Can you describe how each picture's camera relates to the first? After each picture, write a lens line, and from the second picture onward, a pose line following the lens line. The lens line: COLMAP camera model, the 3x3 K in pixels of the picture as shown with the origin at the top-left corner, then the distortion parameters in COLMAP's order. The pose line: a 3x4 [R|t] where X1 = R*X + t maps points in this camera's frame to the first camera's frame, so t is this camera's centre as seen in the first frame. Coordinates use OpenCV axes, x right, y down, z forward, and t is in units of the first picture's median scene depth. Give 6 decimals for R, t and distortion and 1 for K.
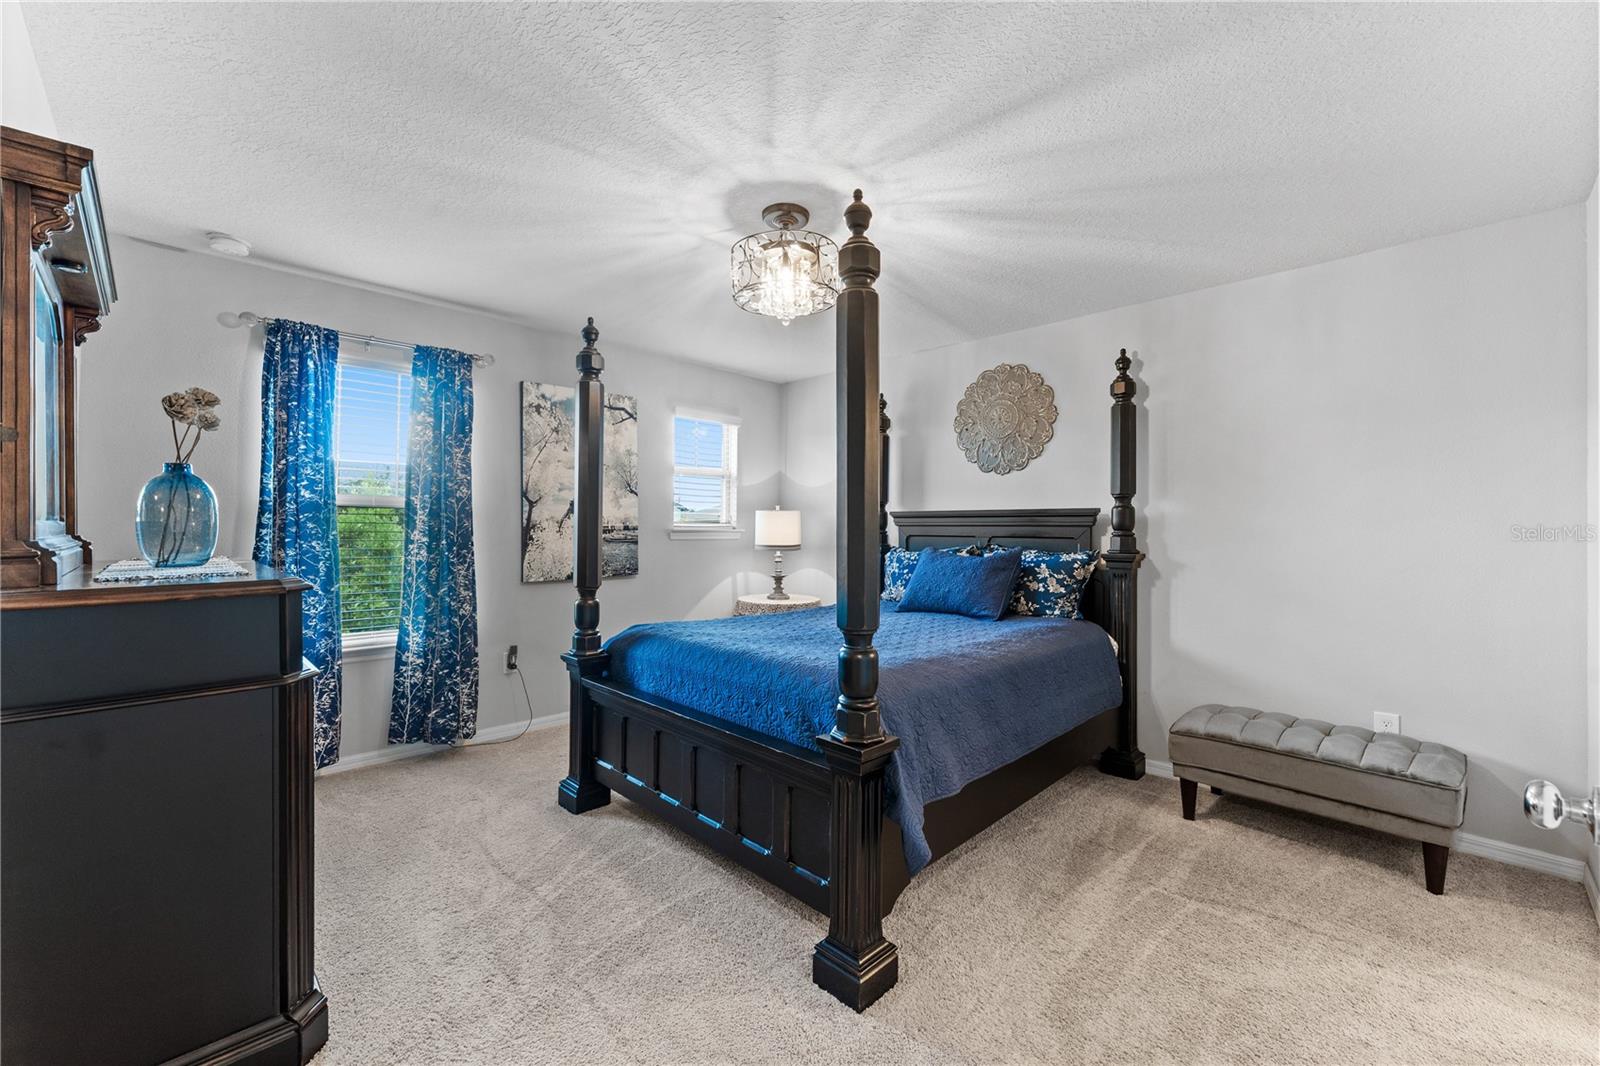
lens RADIAL K [[644.6, 0, 803.0], [0, 644.6, 547.2], [0, 0, 1]] dist [-0.000683, -0.000051]
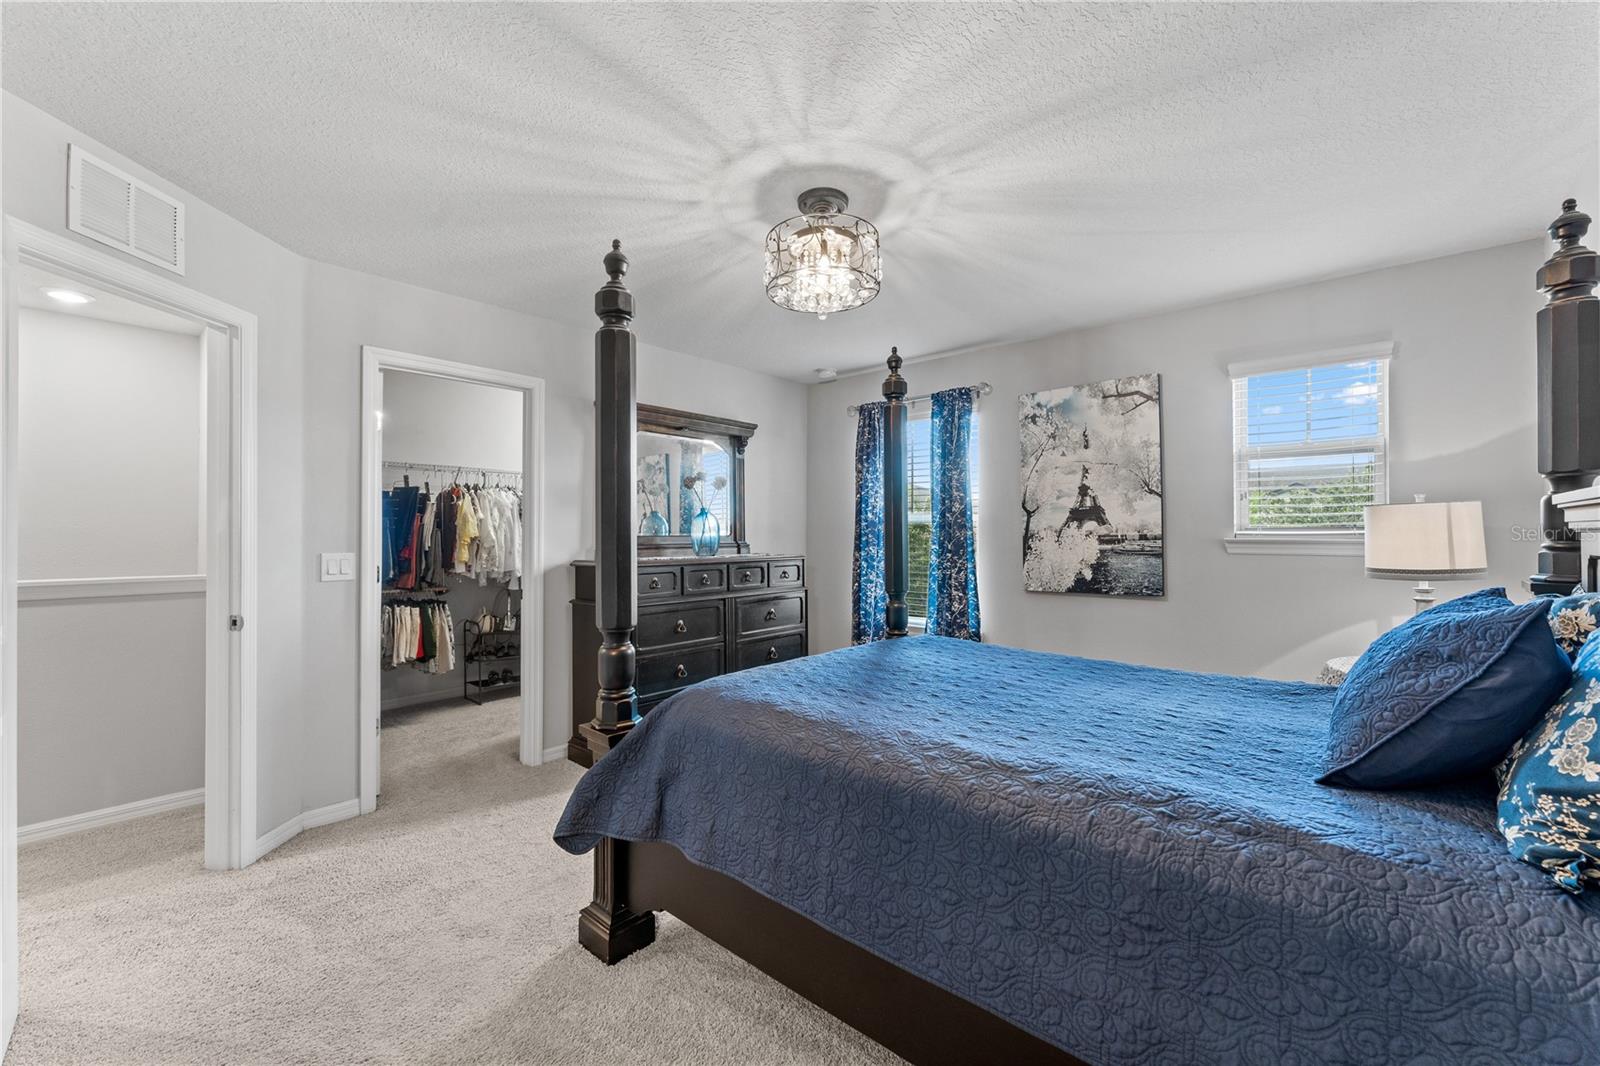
lens RADIAL K [[644.6, 0, 803.0], [0, 644.6, 547.2], [0, 0, 1]] dist [-0.000683, -0.000051]
pose [[0.066354, 0.013403, -0.997706, 0.557301], [-0.028261, 0.999534, 0.011548, -0.016051], [0.997396, 0.027430, 0.066702, 0.569076]]
